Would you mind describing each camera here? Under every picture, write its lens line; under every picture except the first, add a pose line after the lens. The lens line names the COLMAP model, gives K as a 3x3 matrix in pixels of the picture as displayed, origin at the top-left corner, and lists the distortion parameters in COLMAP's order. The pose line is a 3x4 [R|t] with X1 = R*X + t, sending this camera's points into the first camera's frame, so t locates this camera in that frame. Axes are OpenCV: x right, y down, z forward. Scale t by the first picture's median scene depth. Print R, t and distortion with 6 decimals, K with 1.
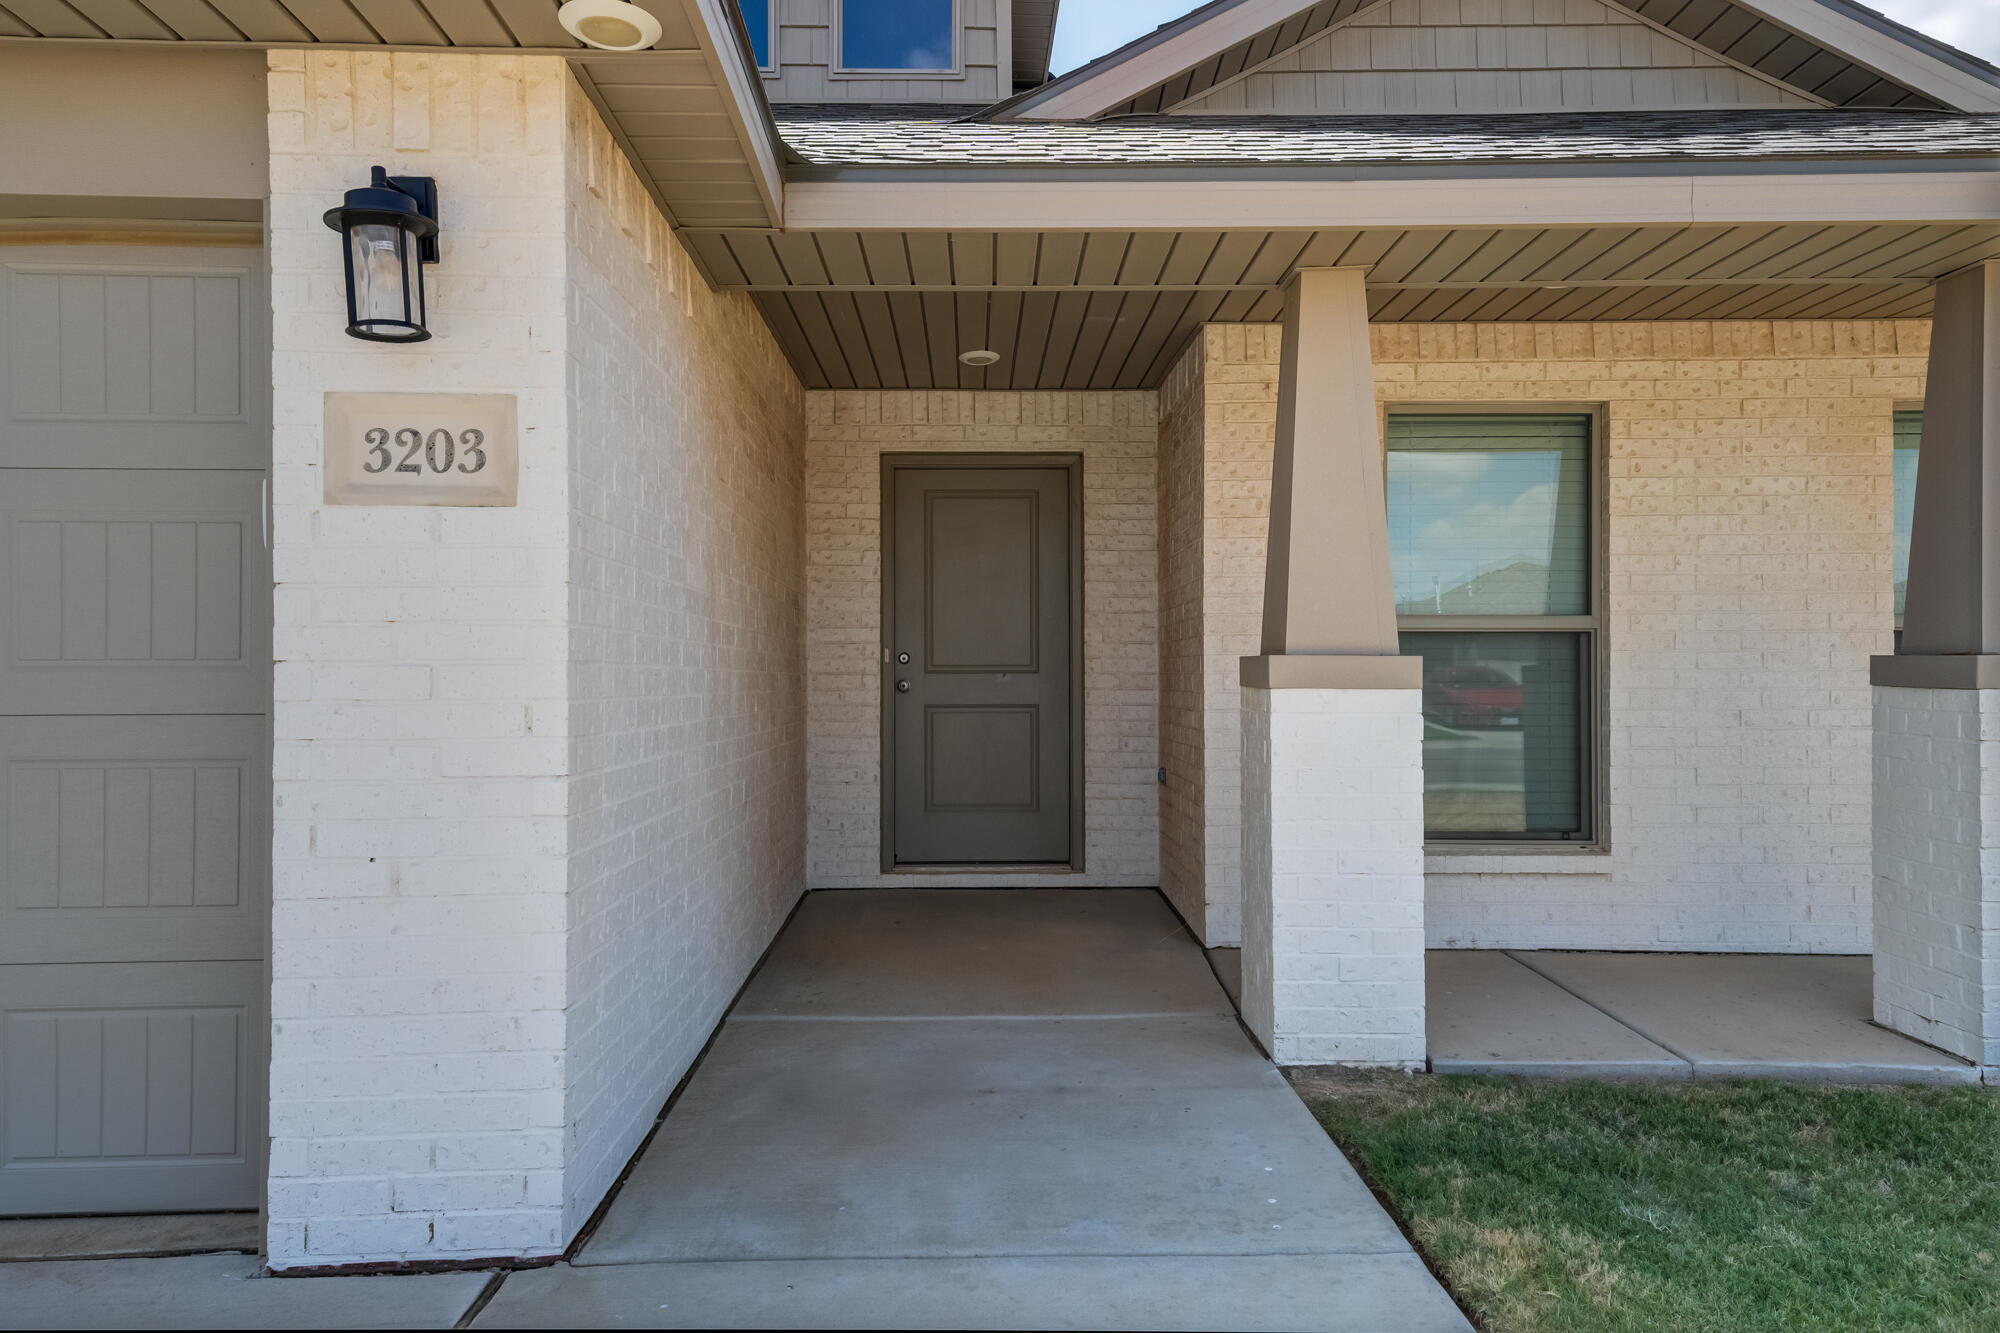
lens RADIAL K [[1301.4, 0, 1000.0], [0, 1301.4, 666.5], [0, 0, 1]] dist [0.070248, 0.001132]
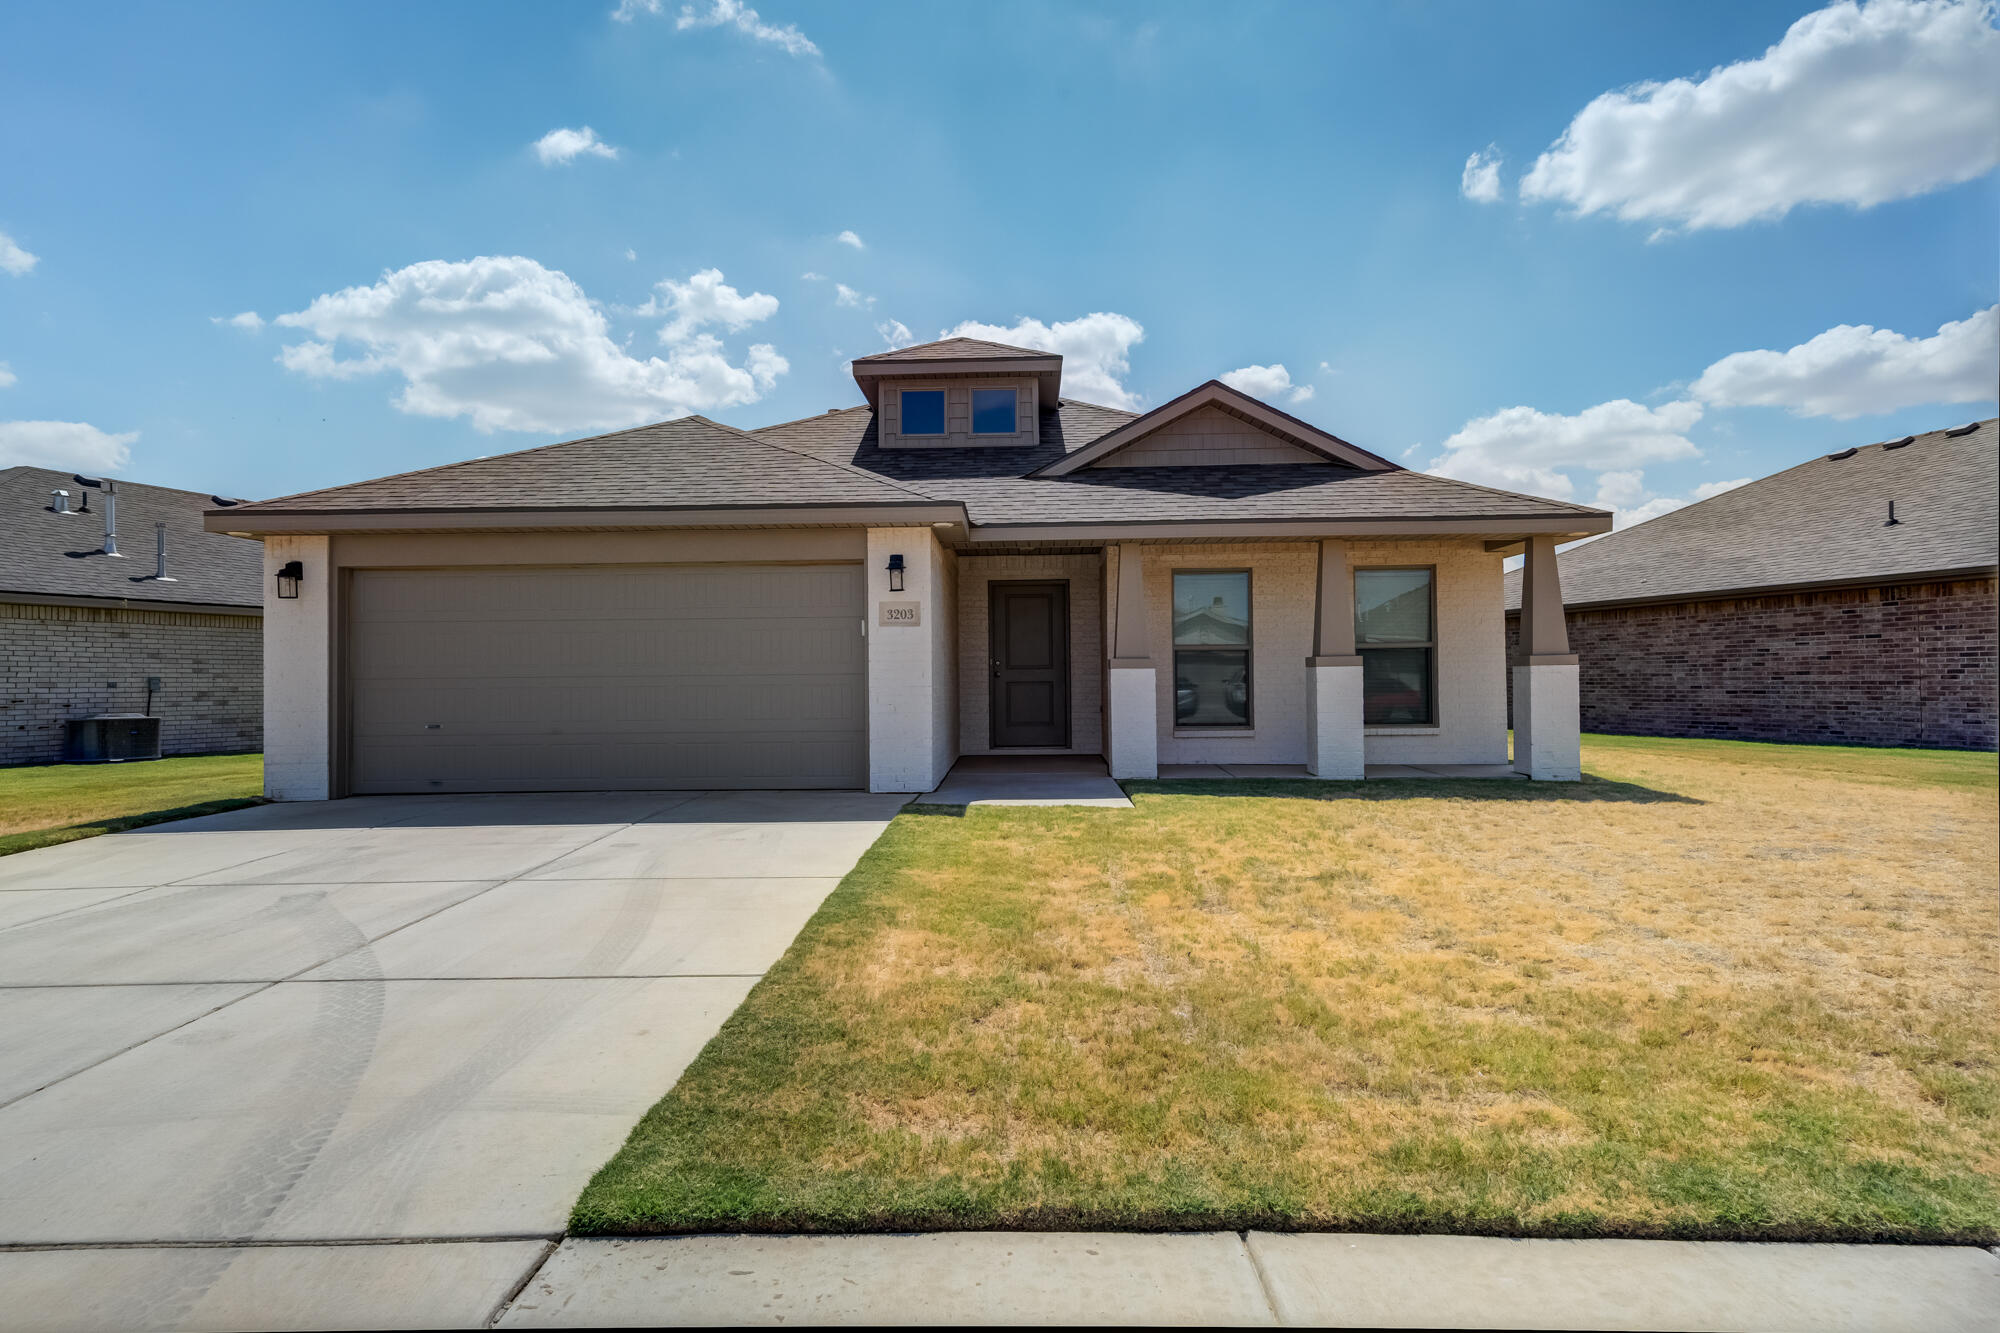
lens RADIAL K [[1157.9, 0, 1002.8], [0, 1157.9, 619.3], [0, 0, 1]] dist [0.057442, 0.000721]
pose [[0.998660, -0.011110, -0.050551, 0.057072], [0.008510, 0.998644, -0.051362, 0.029039], [0.051053, 0.050863, 0.997400, -1.441204]]
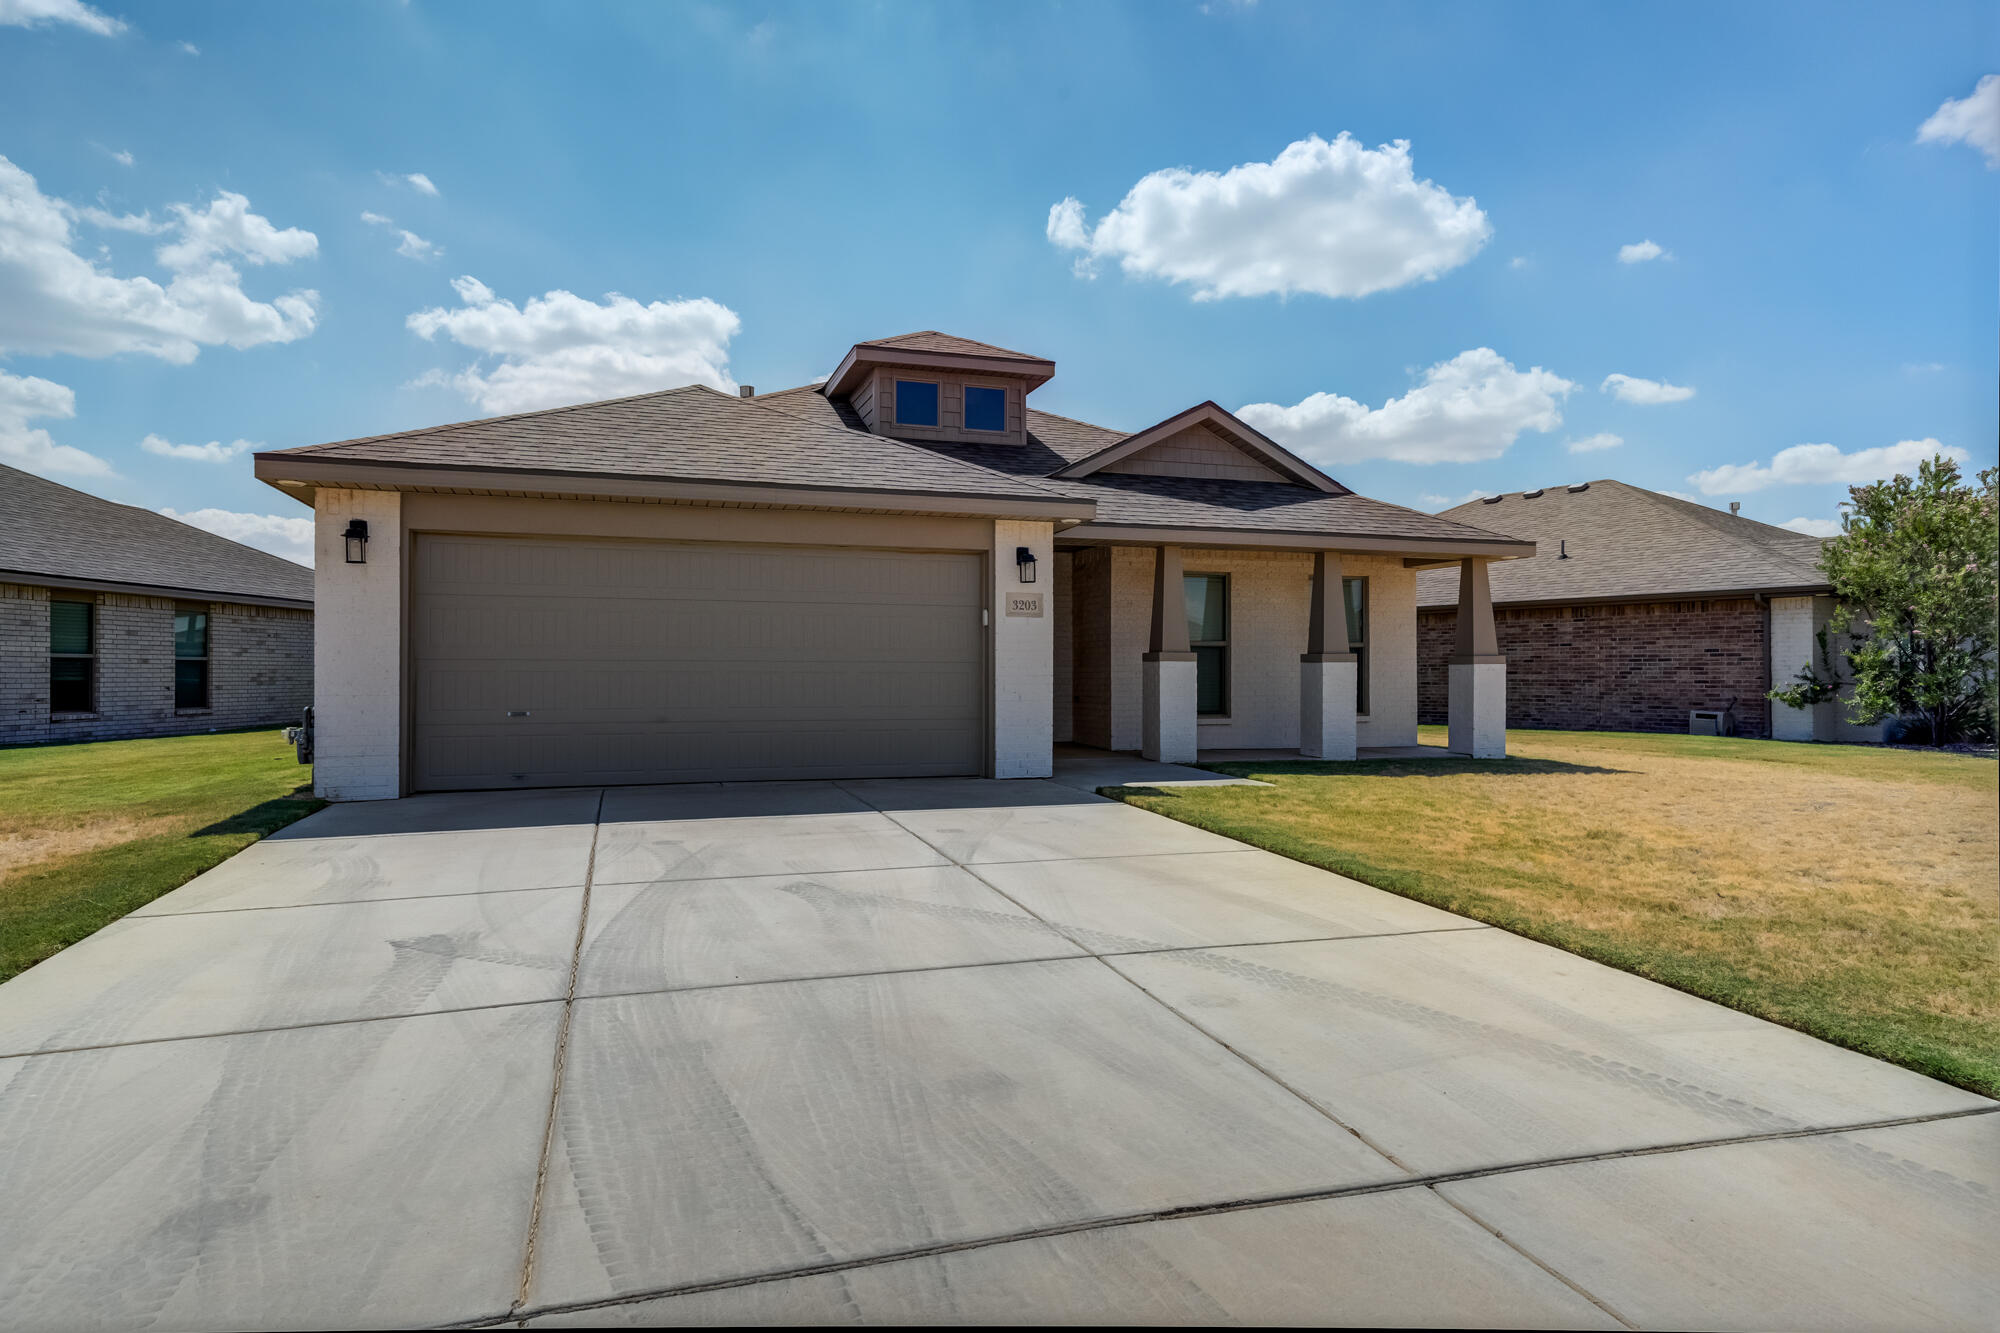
lens RADIAL K [[1155.0, 0, 1002.7], [0, 1155.0, 593.8], [0, 0, 1]] dist [0.005053, 0.029558]
pose [[0.955275, 0.025085, 0.294652, -0.834216], [-0.005347, 0.997698, -0.067605, 0.035405], [-0.295670, 0.063005, 0.953210, -1.398219]]
